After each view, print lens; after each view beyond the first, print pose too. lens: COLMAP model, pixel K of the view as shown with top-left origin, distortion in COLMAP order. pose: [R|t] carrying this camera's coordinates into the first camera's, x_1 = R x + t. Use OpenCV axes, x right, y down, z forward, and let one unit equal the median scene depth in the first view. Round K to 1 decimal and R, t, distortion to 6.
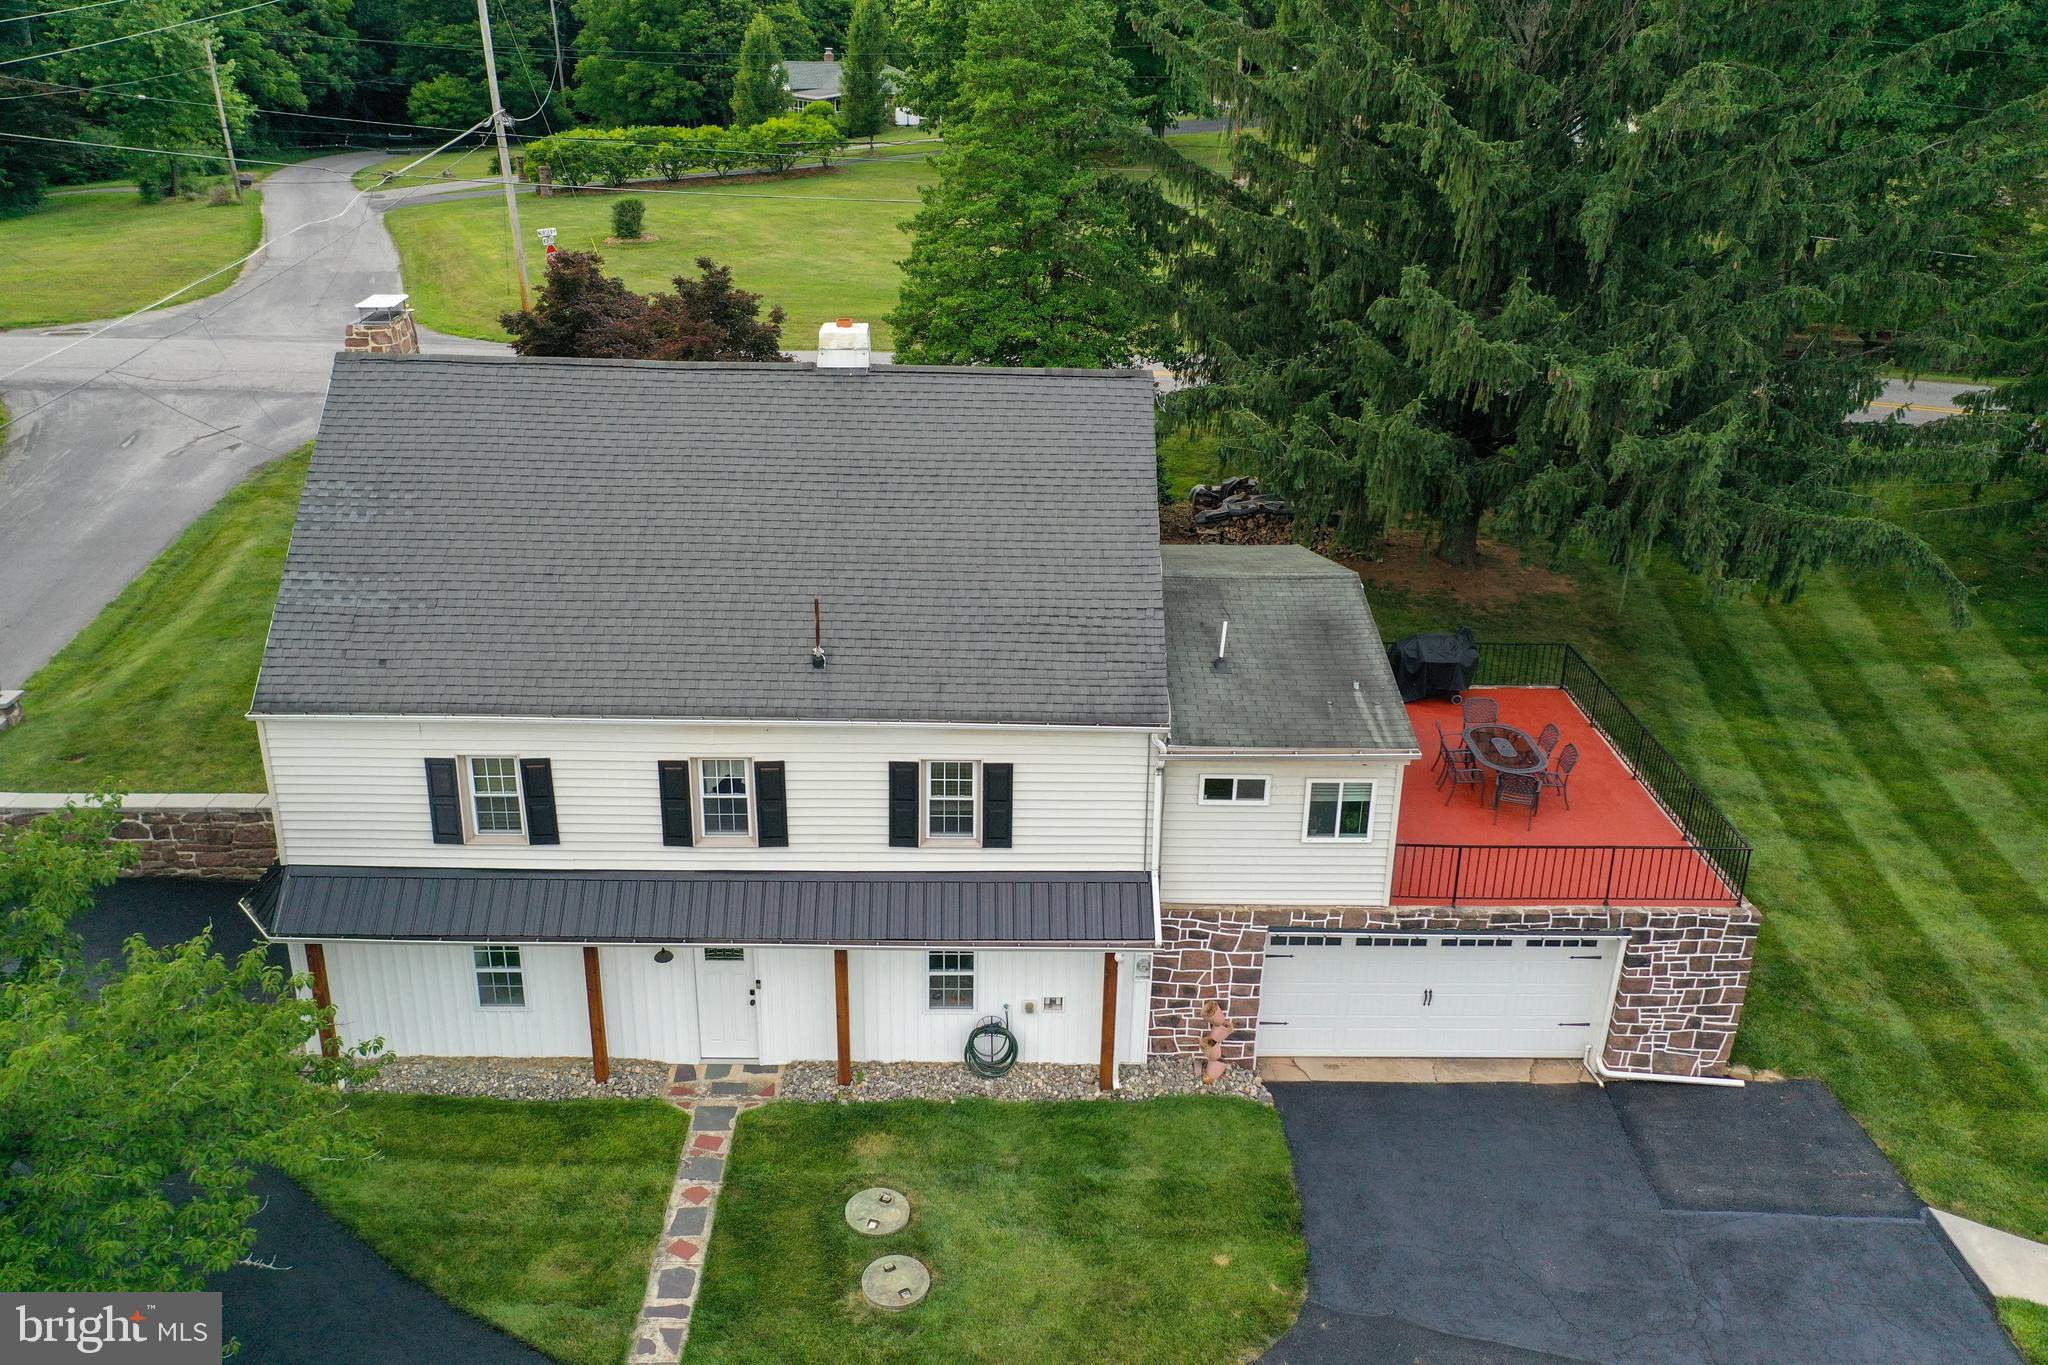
lens RADIAL K [[1629.7, 0, 1024.5], [0, 1629.7, 676.6], [0, 0, 1]] dist [0.013210, 0.002130]
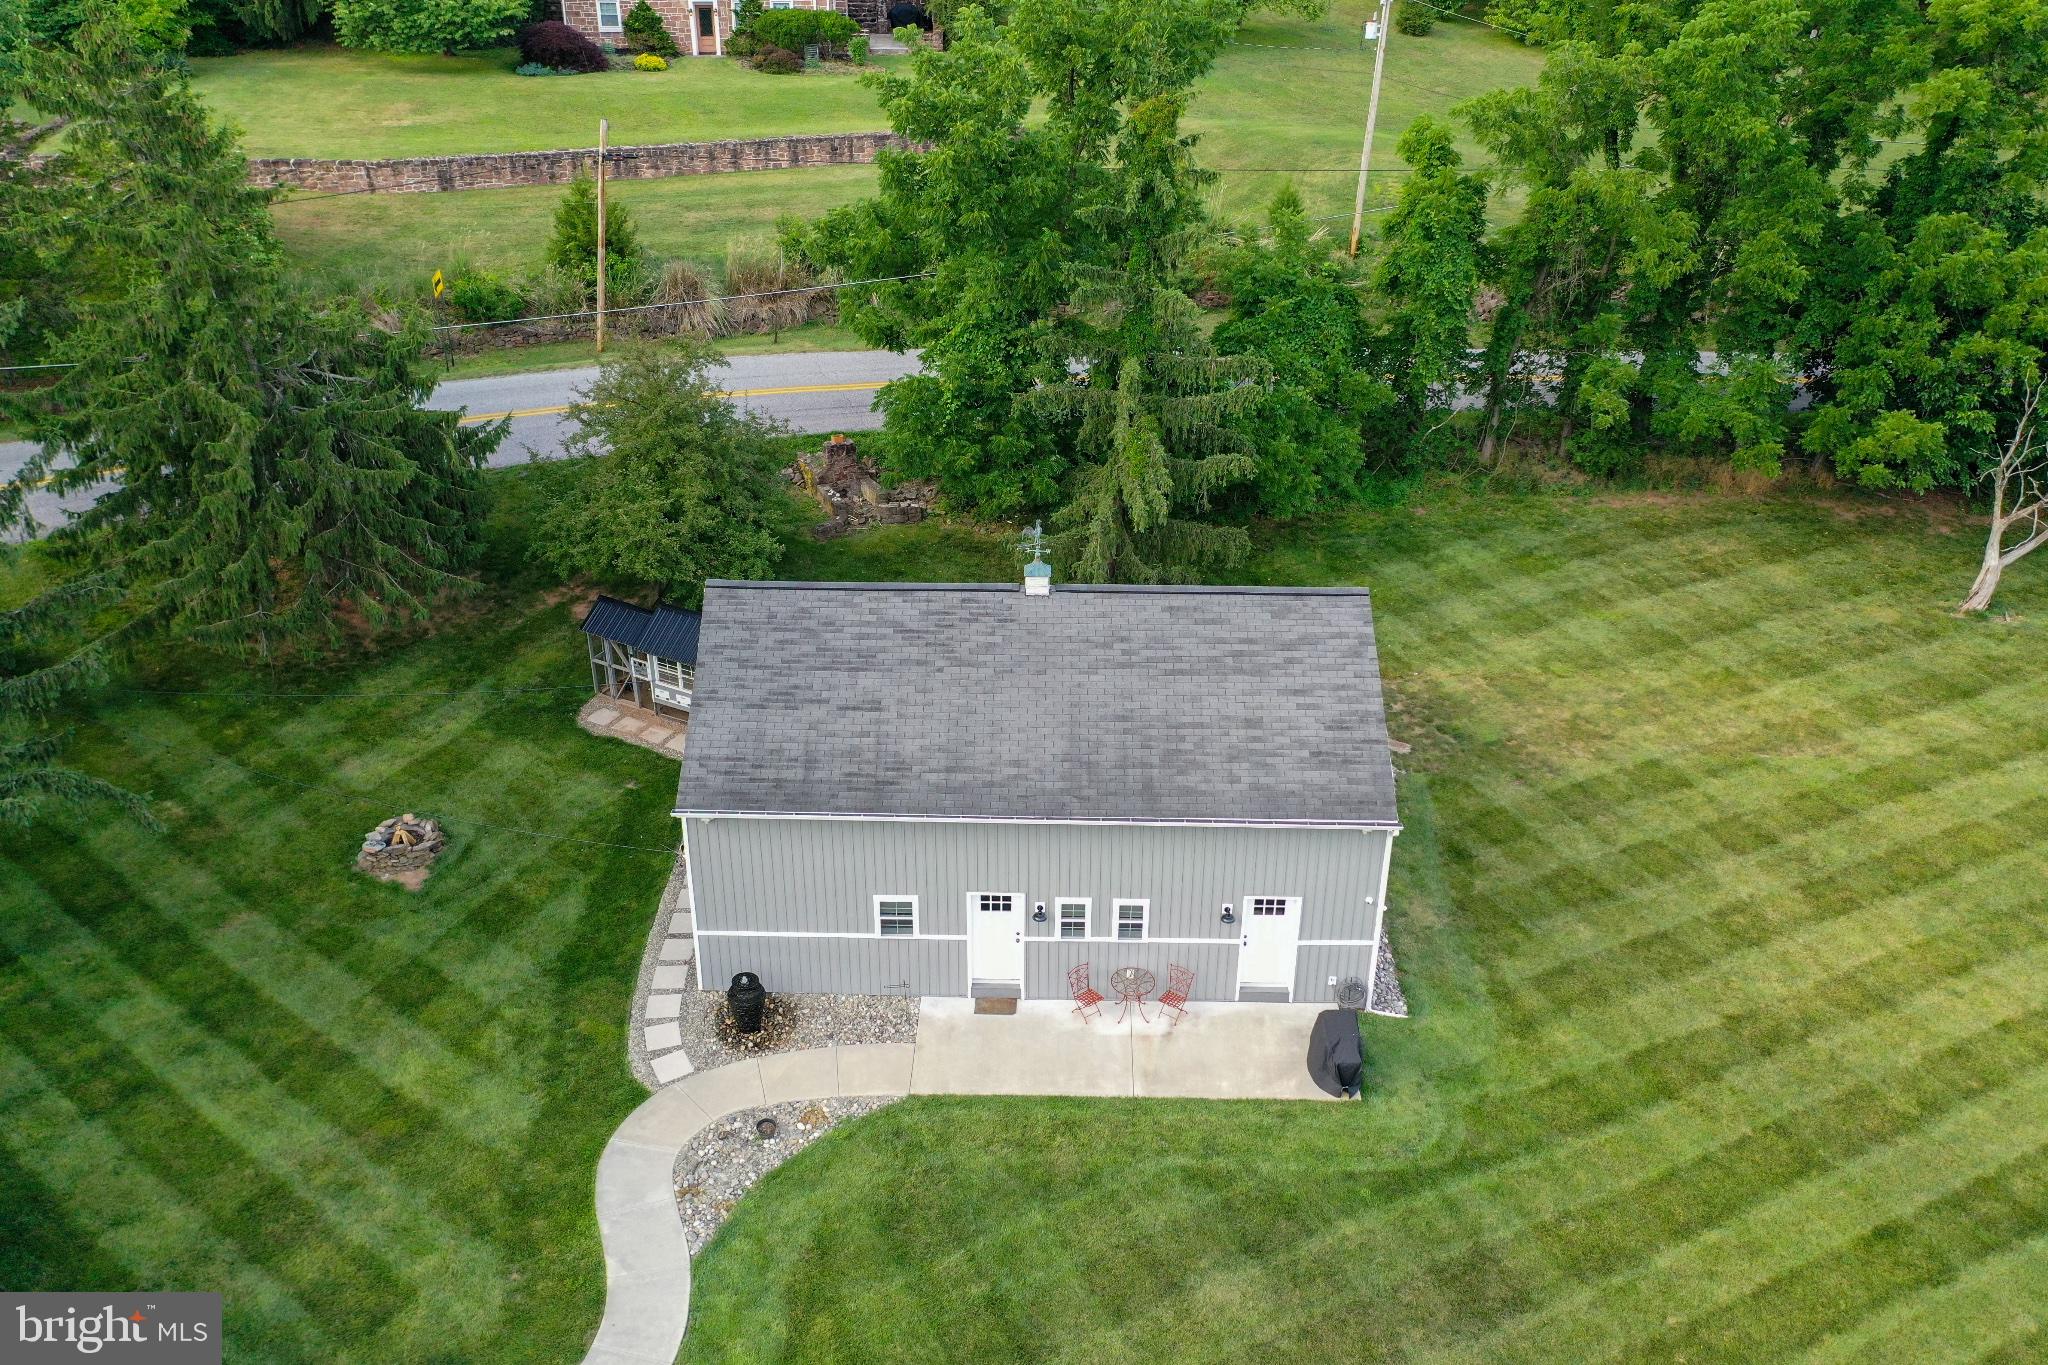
lens RADIAL K [[1629.7, 0, 1021.5], [0, 1629.7, 674.8], [0, 0, 1]] dist [0.013210, 0.002130]
pose [[0.521160, -0.405460, 0.750996, 0.191564], [0.318790, 0.908735, 0.269396, -0.283761], [-0.791685, 0.099011, 0.602852, -0.016221]]
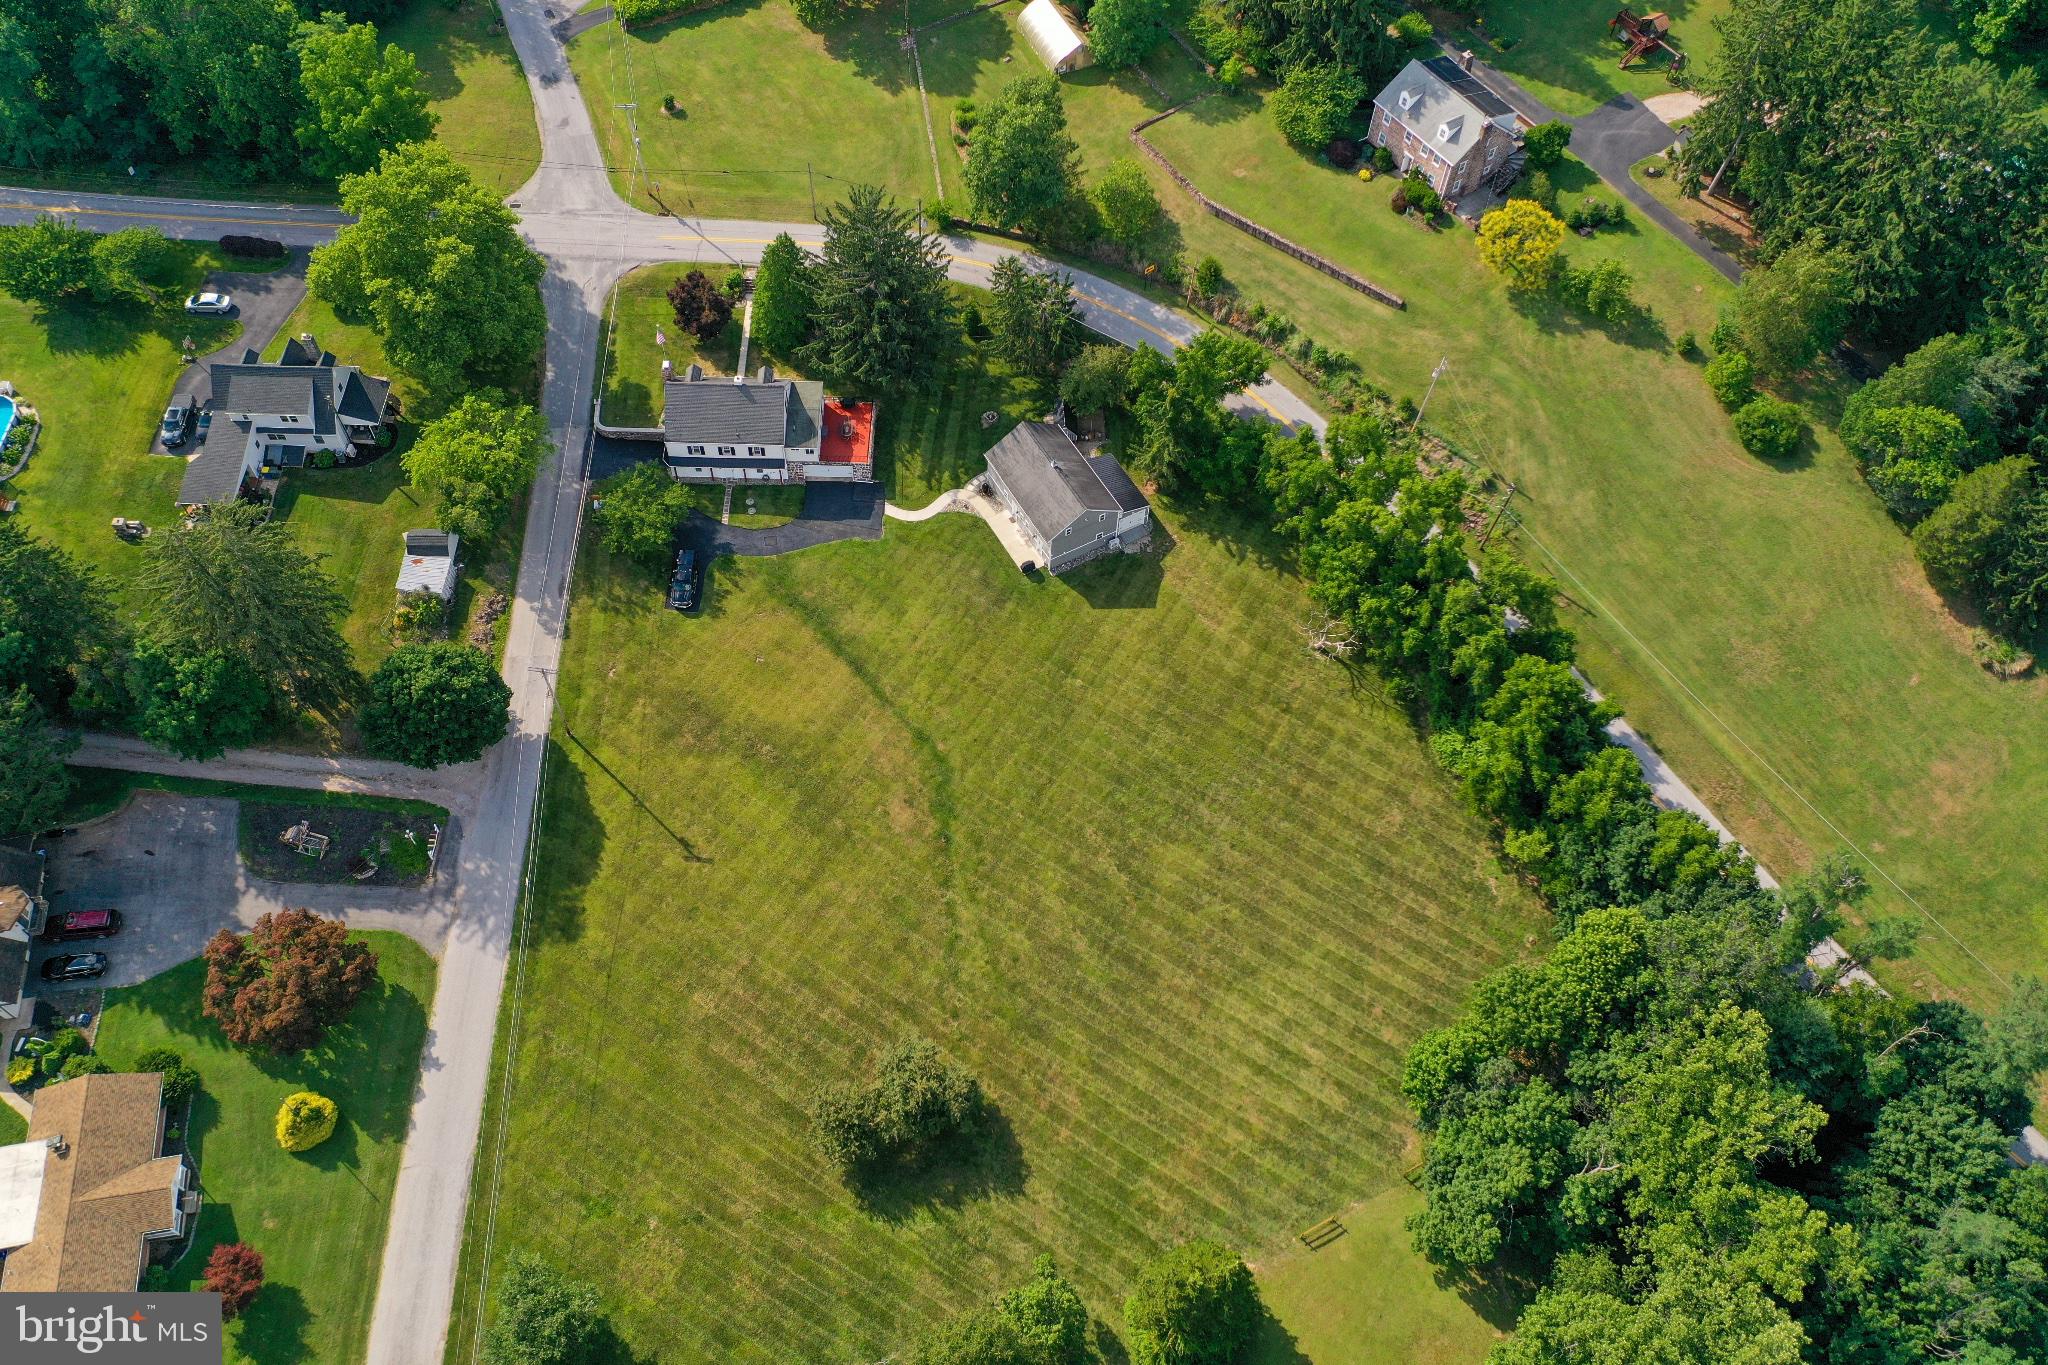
lens RADIAL K [[1629.7, 0, 1032.1], [0, 1629.7, 681.7], [0, 0, 1]] dist [0.013210, 0.002130]
pose [[0.999710, 0.024058, 0.000553, 1.203264], [-0.020108, 0.822496, 0.568415, -3.233282], [0.013220, -0.568262, 0.822742, -5.579115]]
